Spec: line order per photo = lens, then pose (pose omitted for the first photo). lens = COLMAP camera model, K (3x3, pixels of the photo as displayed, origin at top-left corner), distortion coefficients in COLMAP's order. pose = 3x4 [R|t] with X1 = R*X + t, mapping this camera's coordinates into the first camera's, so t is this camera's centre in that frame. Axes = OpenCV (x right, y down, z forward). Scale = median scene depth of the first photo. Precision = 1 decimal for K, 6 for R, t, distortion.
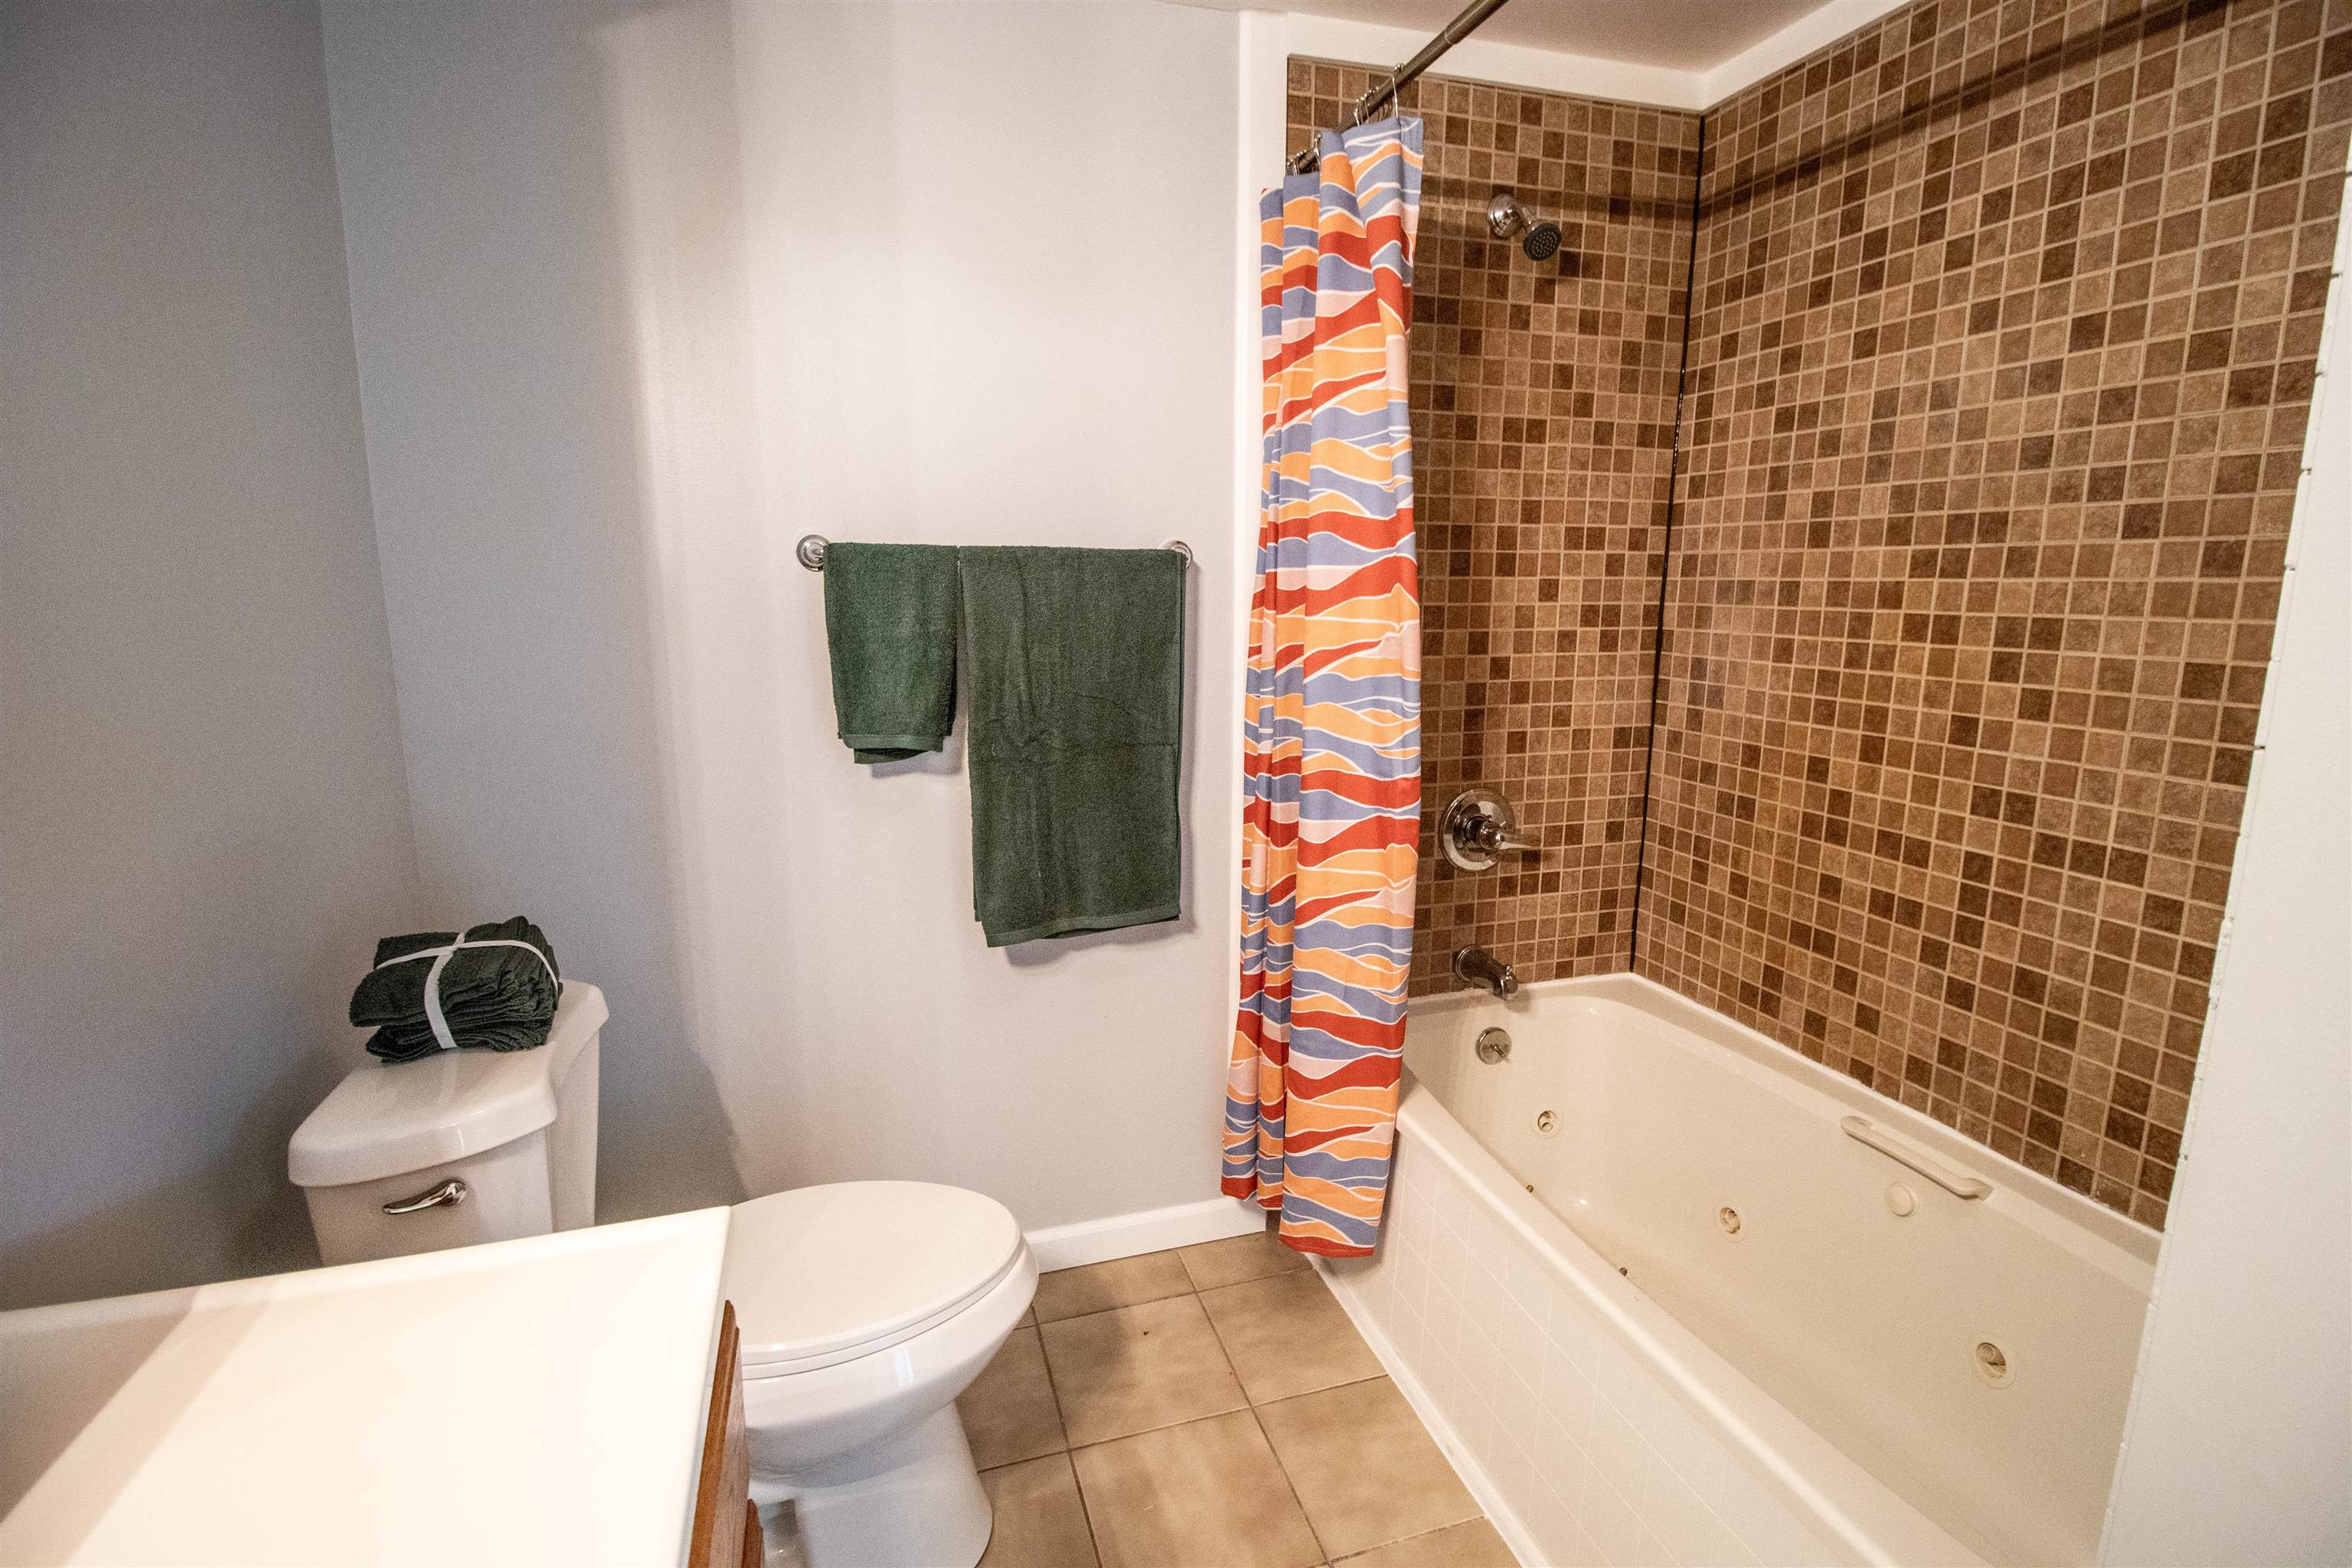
lens RADIAL K [[1098.6, 0, 1176.0], [0, 1098.6, 784.0], [0, 0, 1]] dist [-0.002242, 0.000065]
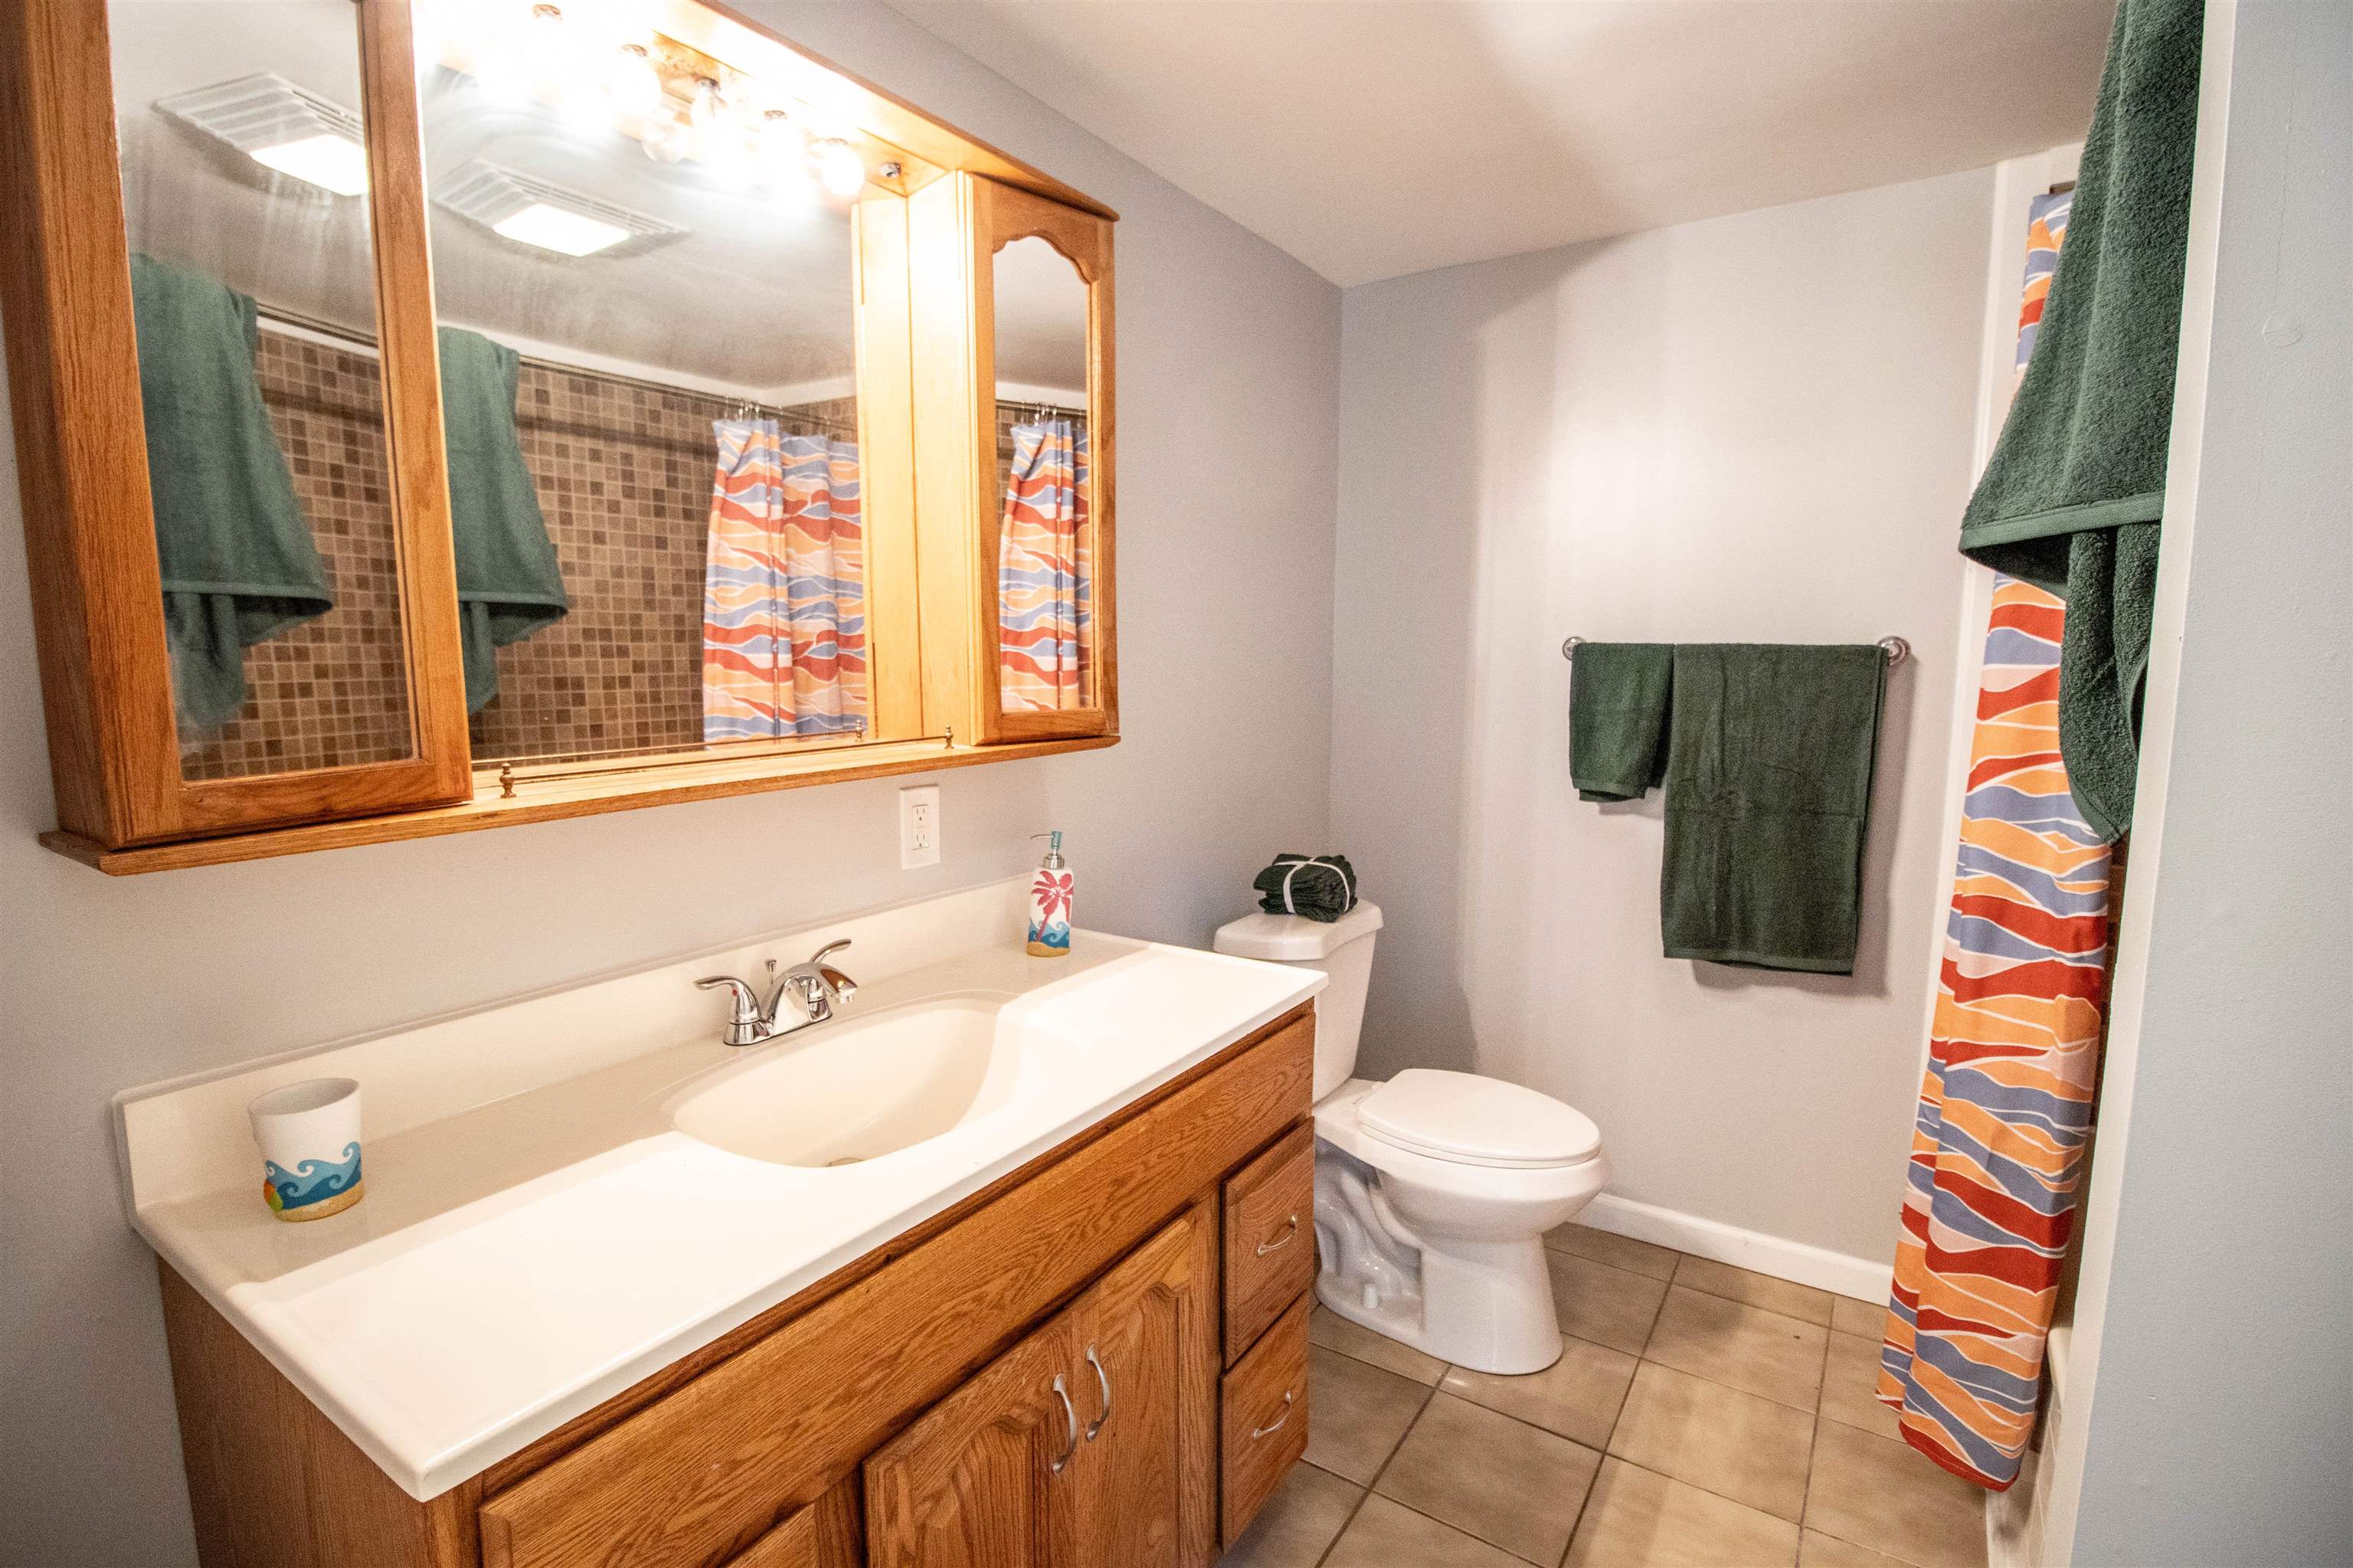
lens RADIAL K [[1099.1, 0, 1176.5], [0, 1099.1, 784.0], [0, 0, 1]] dist [-0.002242, 0.000065]
pose [[0.626305, 0.093601, -0.773938, 0.445497], [-0.146269, 0.989244, 0.001273, 0.032600], [0.765733, 0.112406, 0.633260, -0.255019]]
